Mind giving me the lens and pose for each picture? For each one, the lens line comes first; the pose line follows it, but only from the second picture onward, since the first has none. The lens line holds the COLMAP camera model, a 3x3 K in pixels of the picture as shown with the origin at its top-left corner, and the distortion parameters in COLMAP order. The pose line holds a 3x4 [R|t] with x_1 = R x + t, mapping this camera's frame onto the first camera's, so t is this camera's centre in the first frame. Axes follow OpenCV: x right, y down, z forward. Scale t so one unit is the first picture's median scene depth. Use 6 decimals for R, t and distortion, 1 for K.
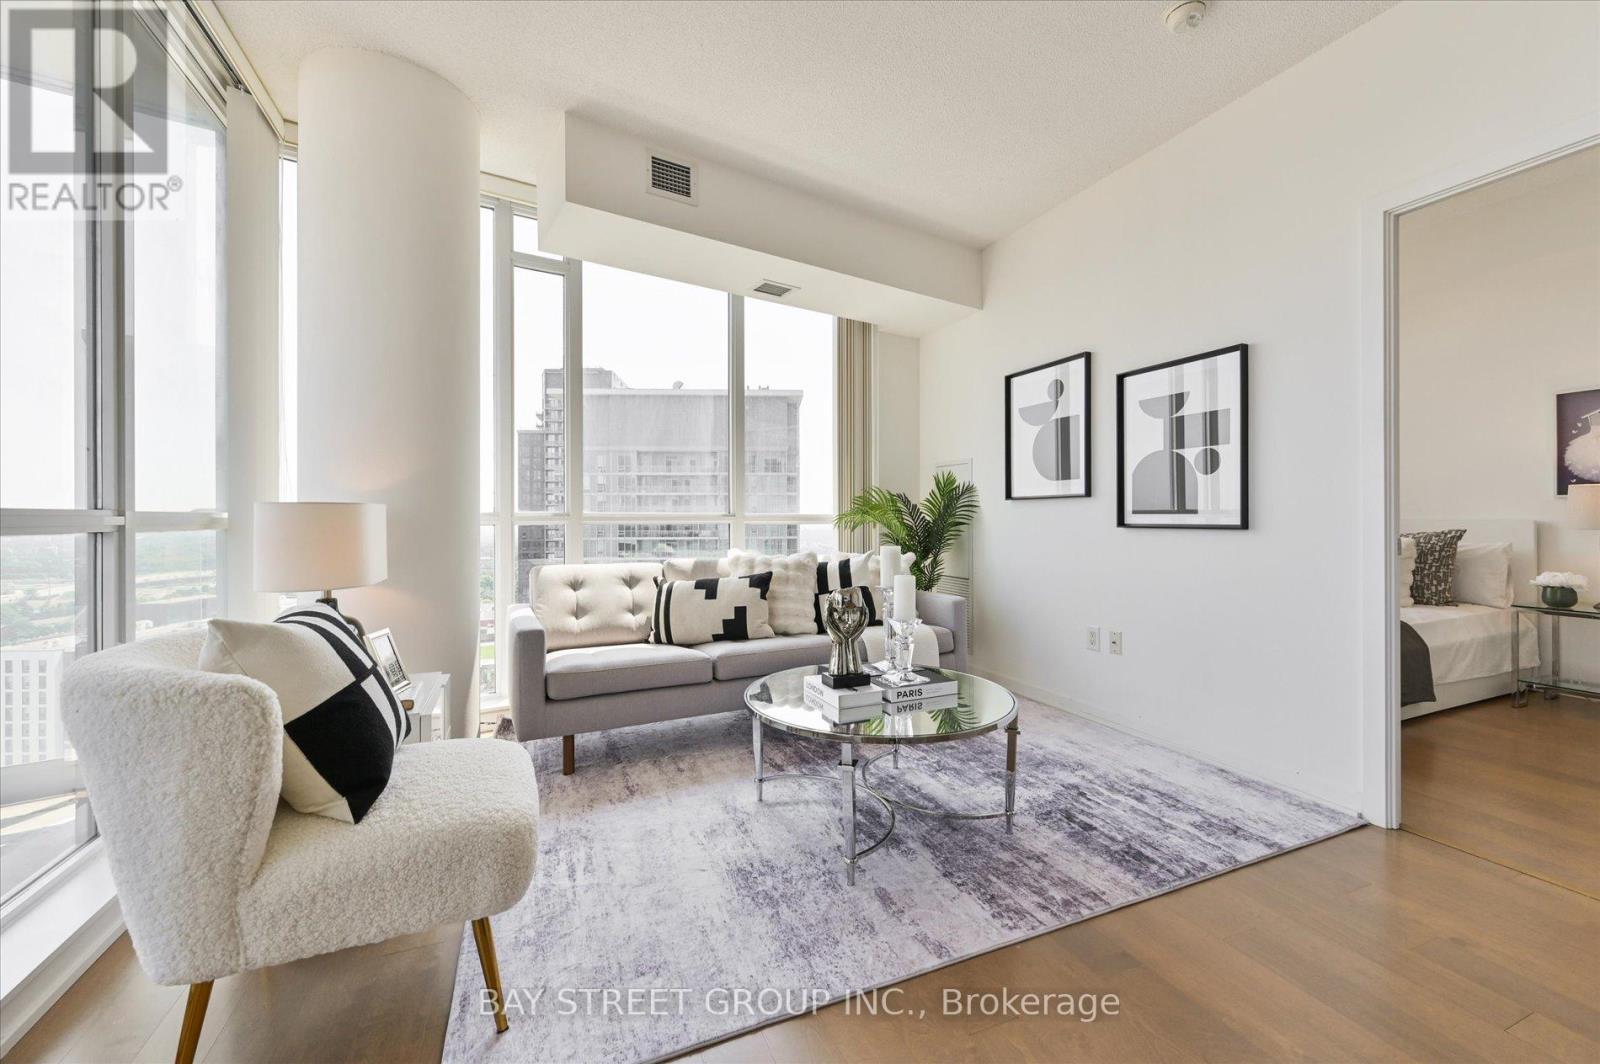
lens RADIAL K [[637.5, 0, 799.1], [0, 637.5, 519.5], [0, 0, 1]] dist [0.001174, -0.000733]
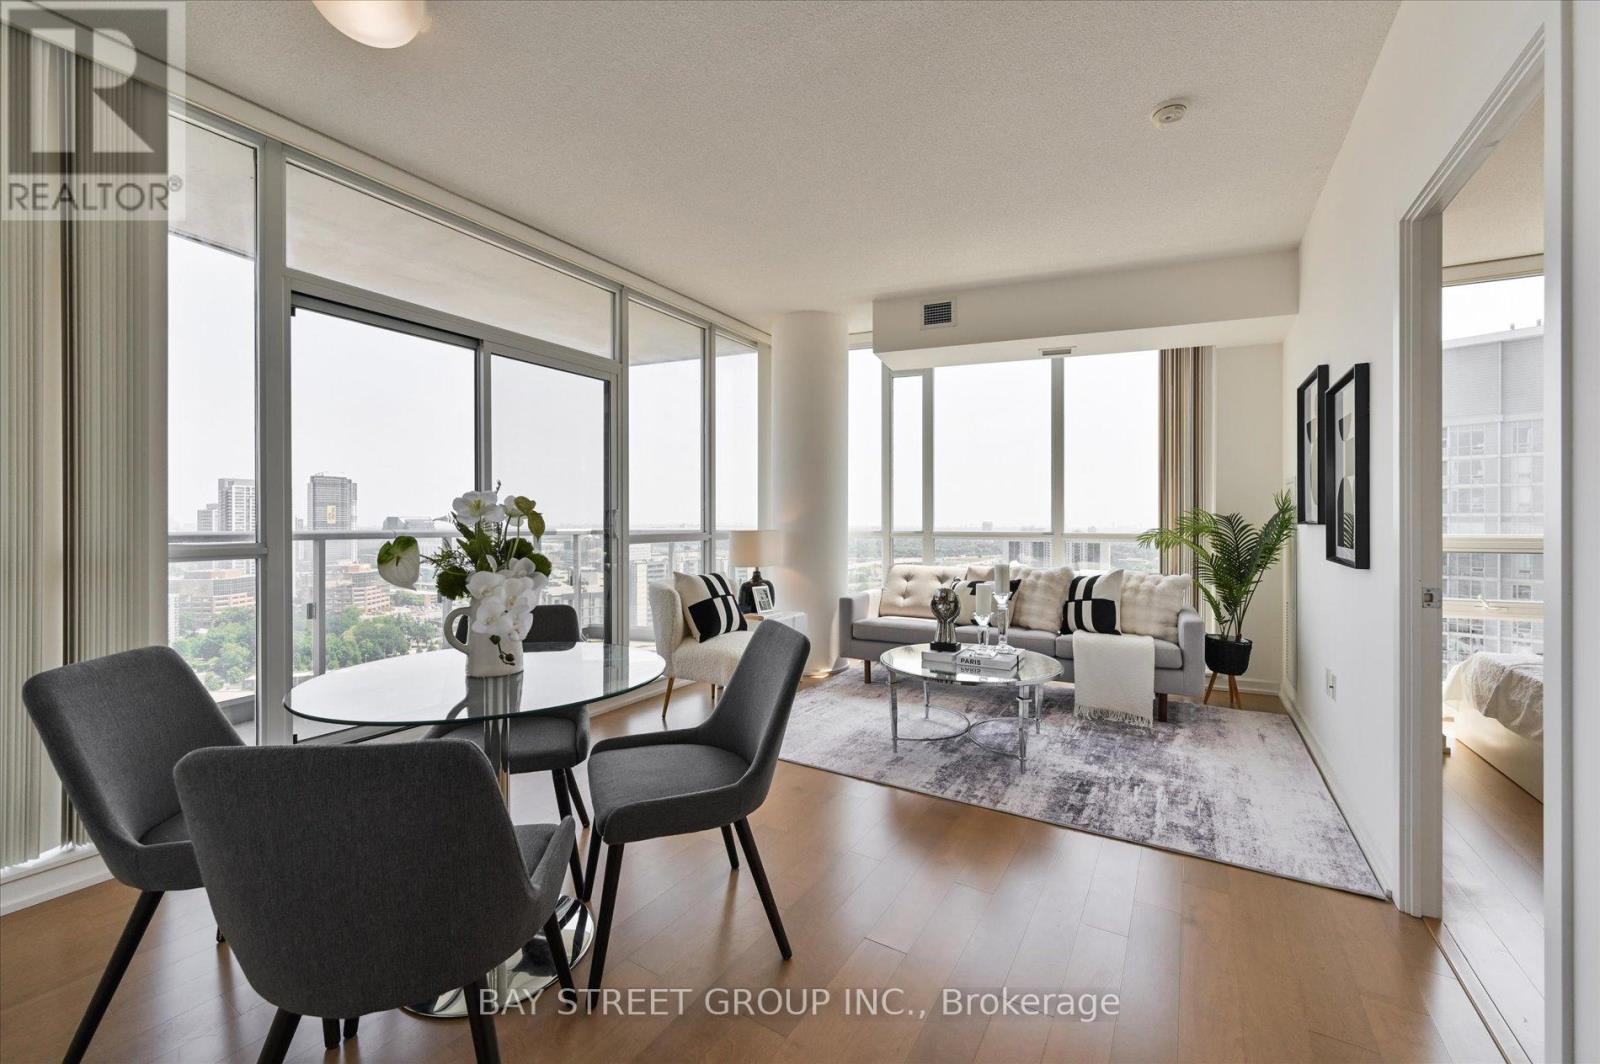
lens RADIAL K [[637.5, 0, 796.8], [0, 637.5, 525.6], [0, 0, 1]] dist [0.001174, -0.000733]
pose [[0.579061, 0.011532, -0.815203, 1.227791], [-0.004049, 0.999928, 0.011269, -0.069188], [0.815274, -0.003225, 0.579066, -0.224451]]
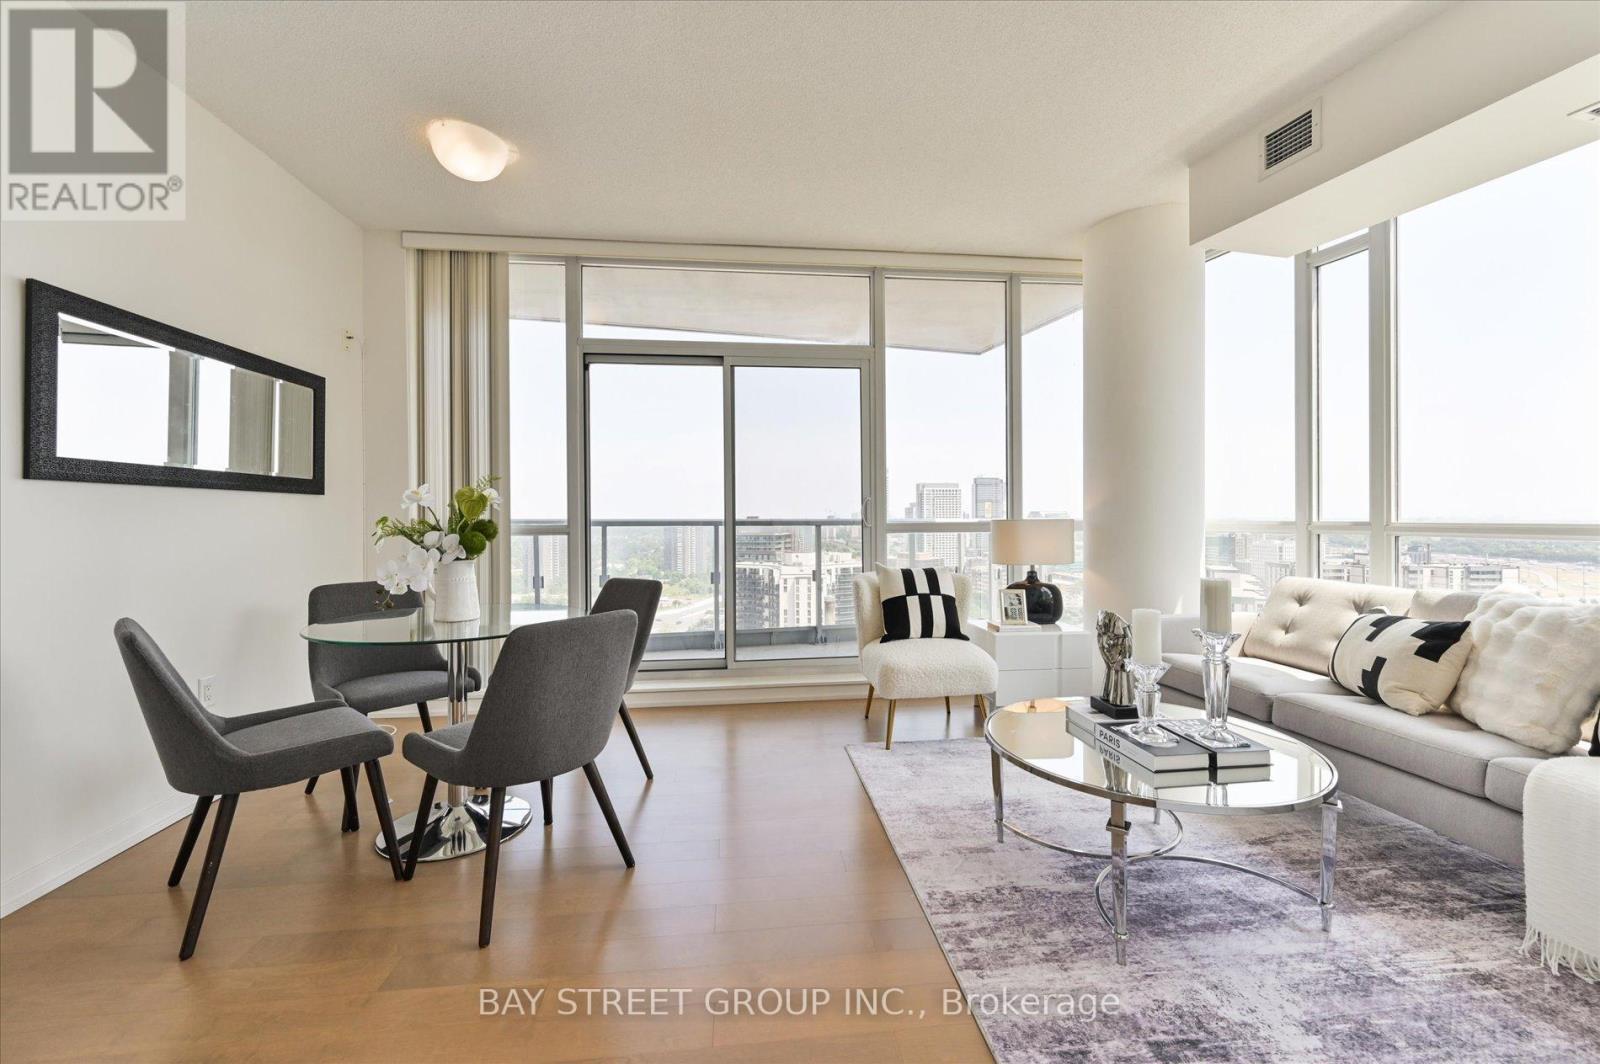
lens RADIAL K [[637.5, 0, 800.1], [0, 637.5, 523.2], [0, 0, 1]] dist [0.001174, -0.000733]
pose [[-0.293105, 0.017474, -0.955921, 1.207909], [0.006034, 0.999847, 0.016427, -0.048538], [0.956061, -0.000953, -0.293165, 0.893745]]
